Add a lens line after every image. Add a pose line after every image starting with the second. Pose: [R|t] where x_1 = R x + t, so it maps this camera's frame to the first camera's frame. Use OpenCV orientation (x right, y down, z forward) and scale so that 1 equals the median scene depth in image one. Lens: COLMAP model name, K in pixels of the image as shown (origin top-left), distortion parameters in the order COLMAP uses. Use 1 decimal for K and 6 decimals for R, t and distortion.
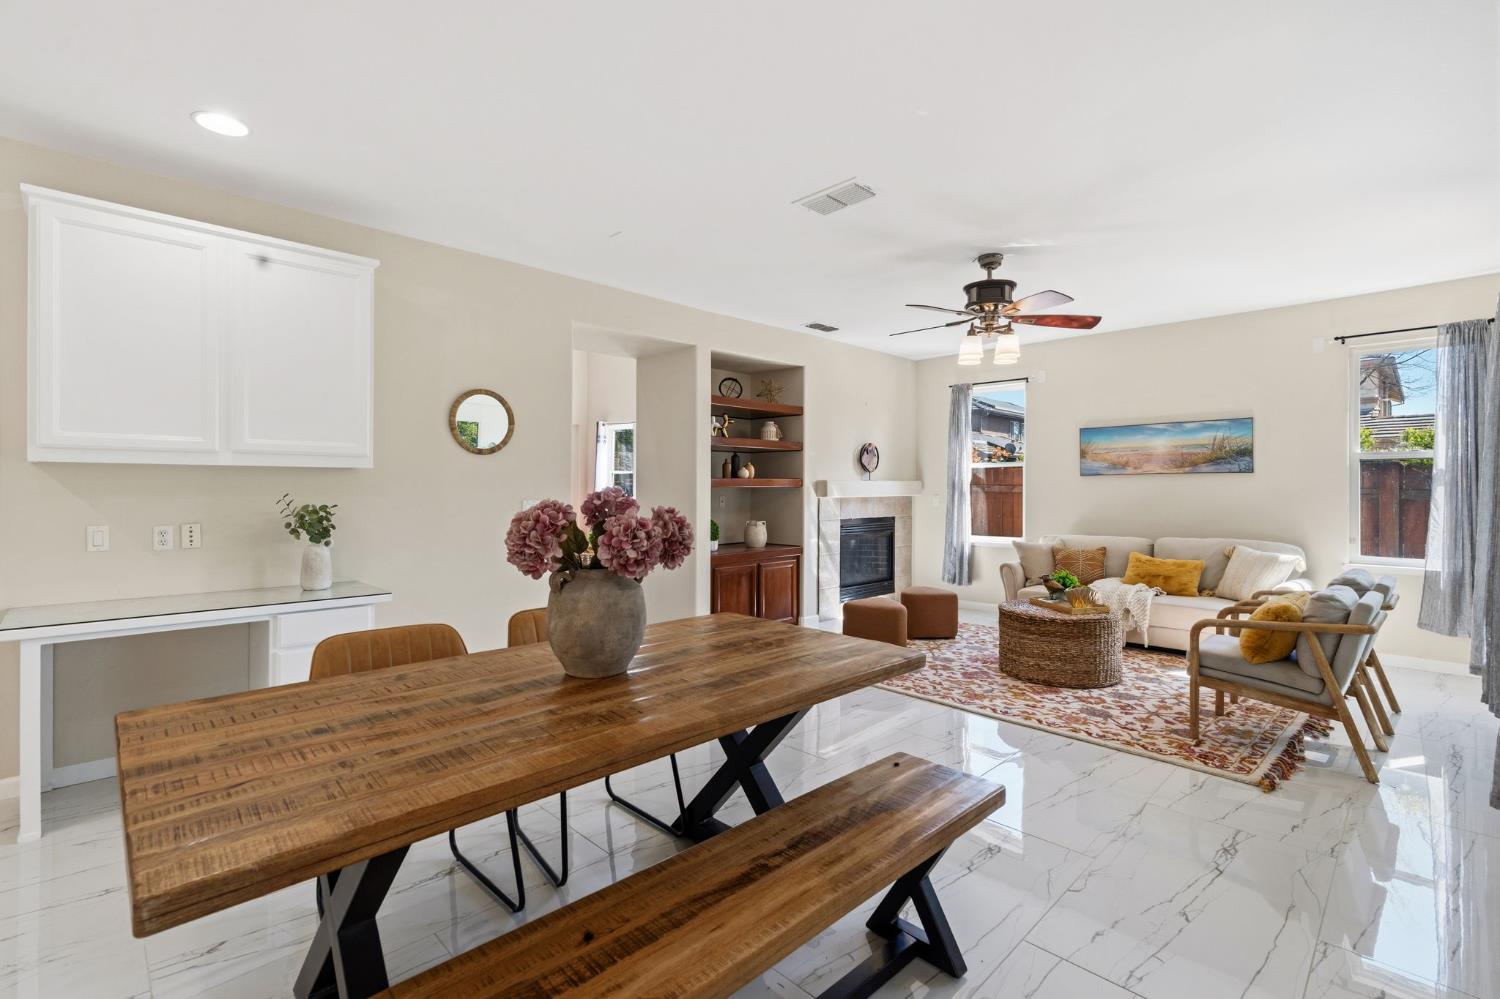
lens RADIAL K [[682.3, 0, 750.3], [0, 682.3, 492.5], [0, 0, 1]] dist [-0.003869, 0.000009]
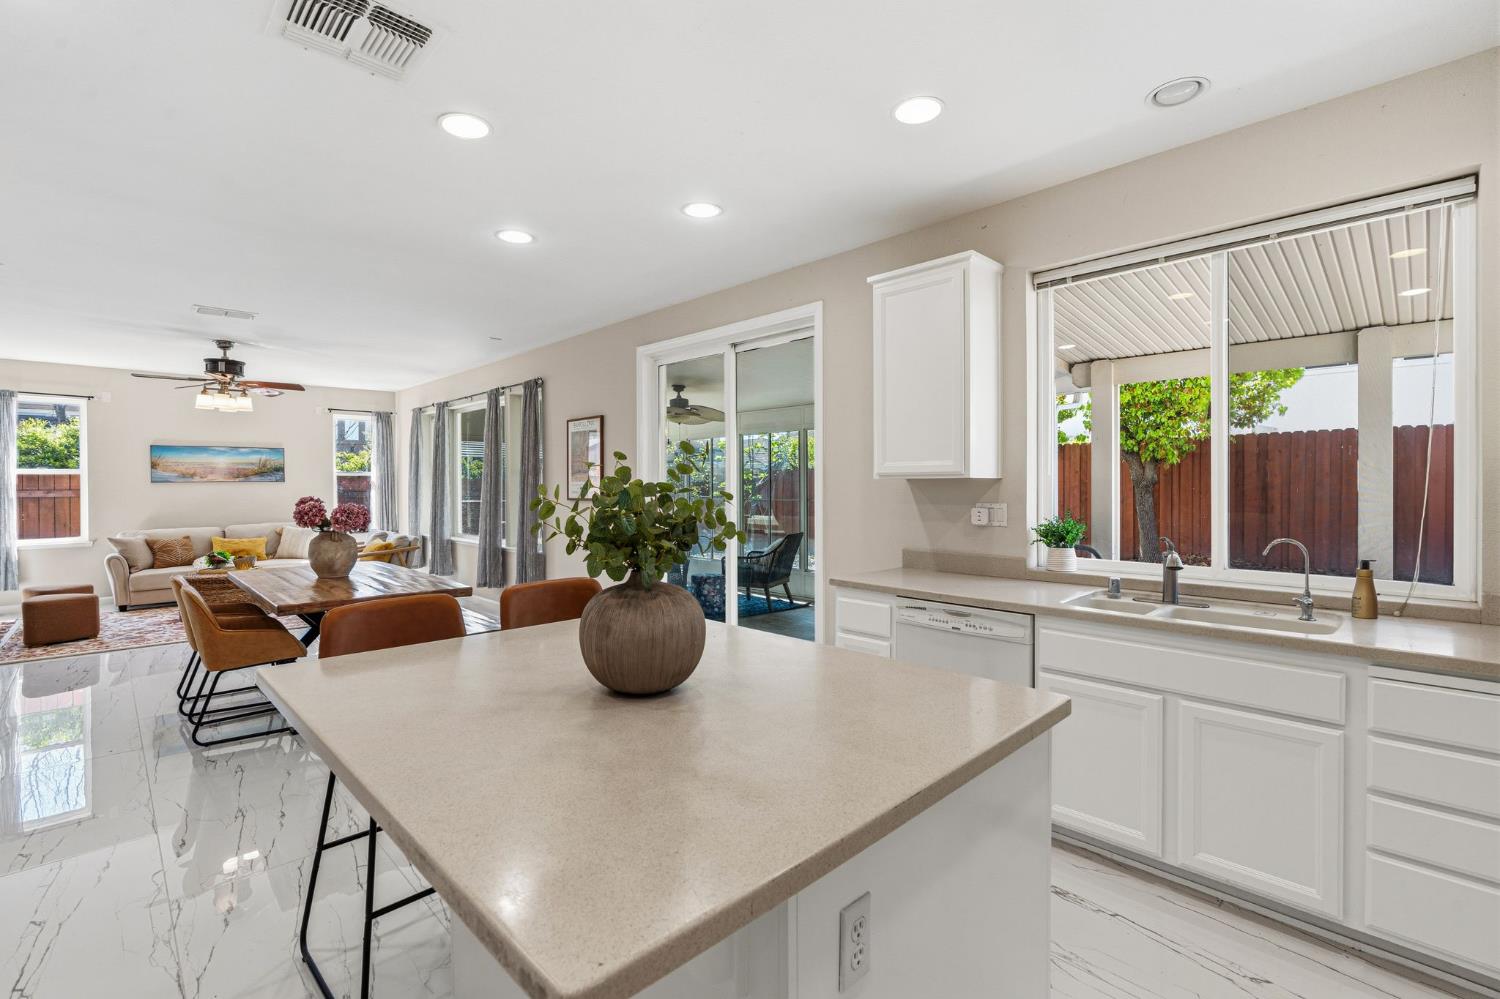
lens RADIAL K [[682.3, 0, 750.3], [0, 682.3, 492.5], [0, 0, 1]] dist [-0.003869, 0.000009]
pose [[0.018596, -0.013153, 0.999741, -1.026676], [0.010211, 0.999864, 0.012965, -0.015542], [-0.999775, 0.009967, 0.018728, -0.177681]]
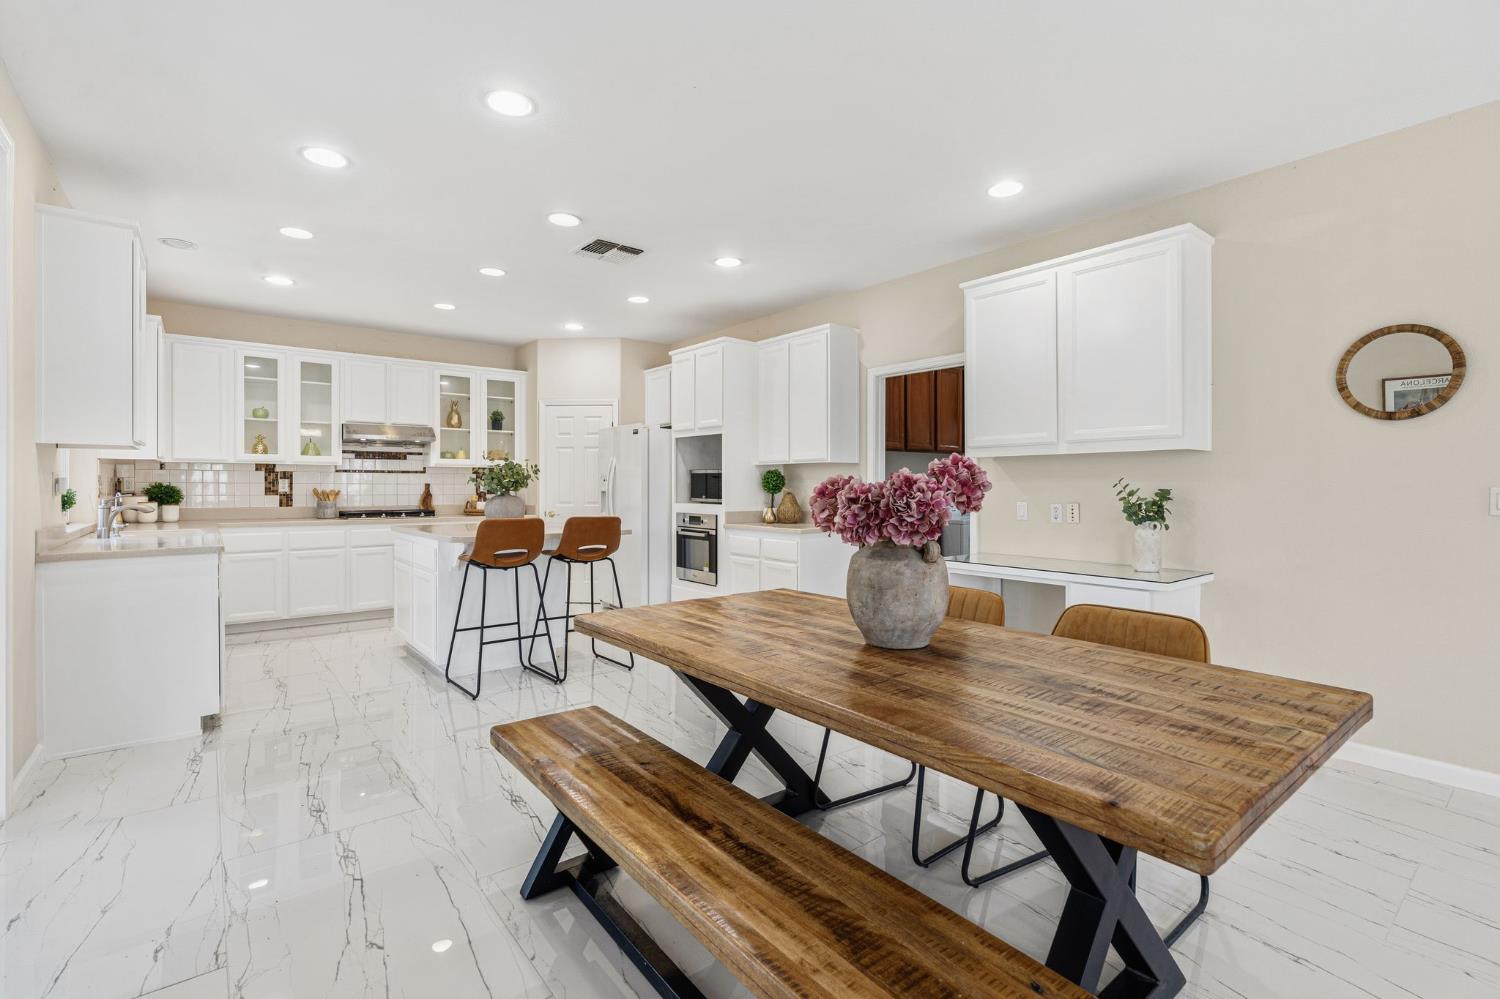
lens RADIAL K [[682.3, 0, 750.3], [0, 682.3, 492.5], [0, 0, 1]] dist [-0.003869, 0.000009]
pose [[-0.110495, 0.000988, -0.993876, 0.326193], [-0.009857, 0.999949, 0.002090, 0.020499], [0.993828, 0.010028, -0.110480, 0.383144]]
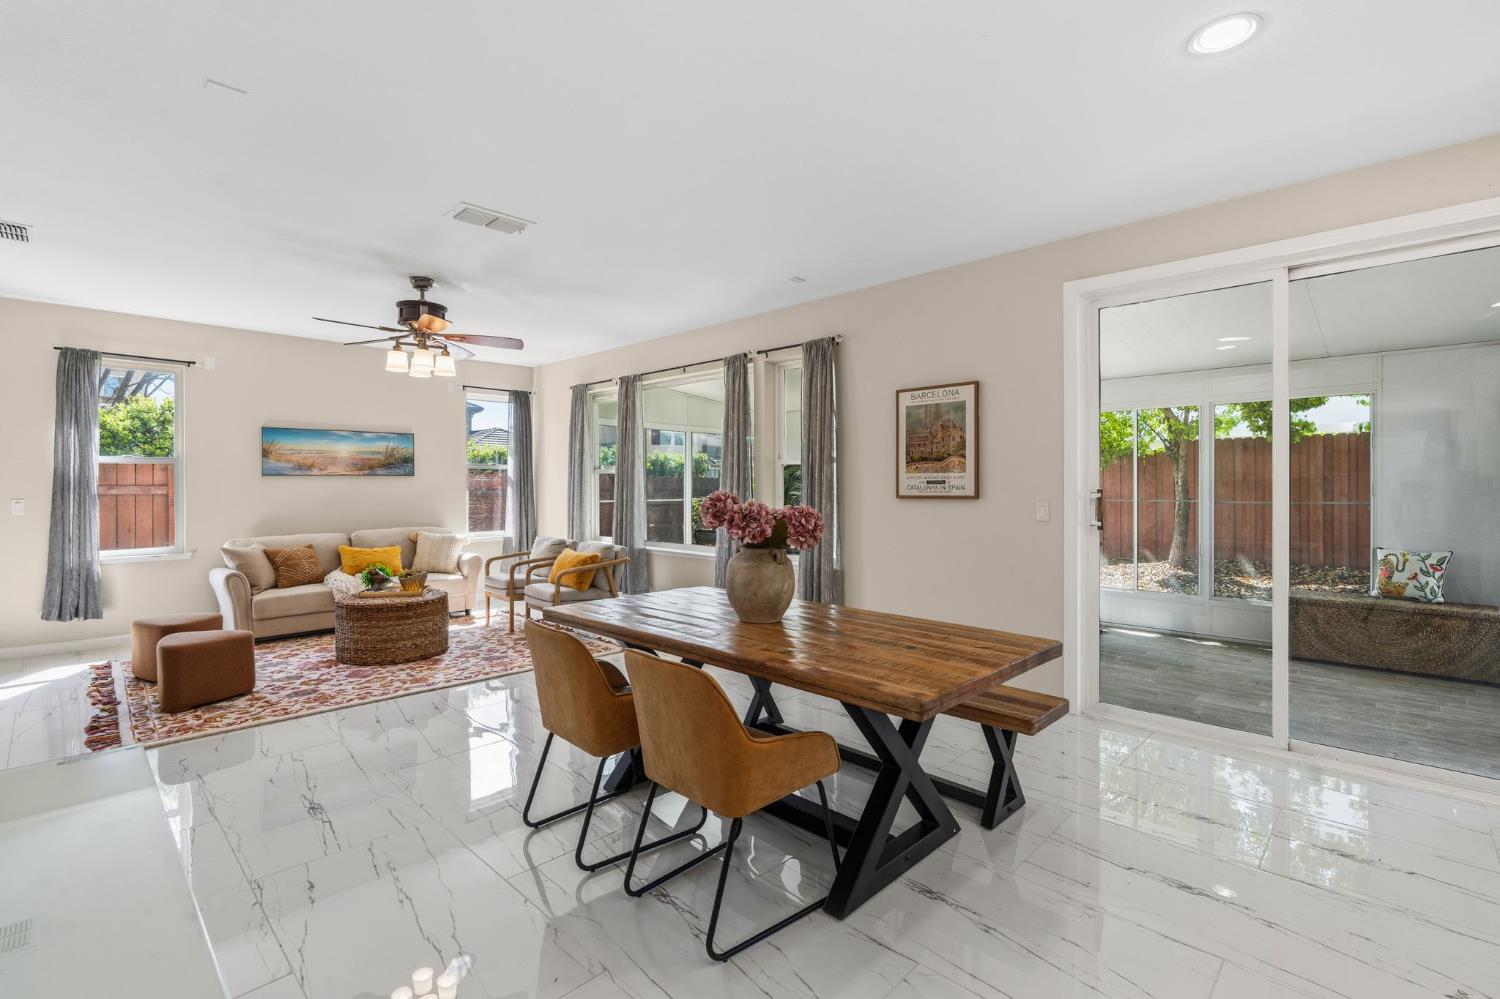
lens RADIAL K [[682.3, 0, 750.3], [0, 682.3, 492.5], [0, 0, 1]] dist [-0.003869, 0.000009]
pose [[-0.017284, -0.011062, 0.999789, -0.682249], [0.008175, 0.999904, 0.011204, -0.007778], [-0.999817, 0.008367, -0.017192, 0.436961]]
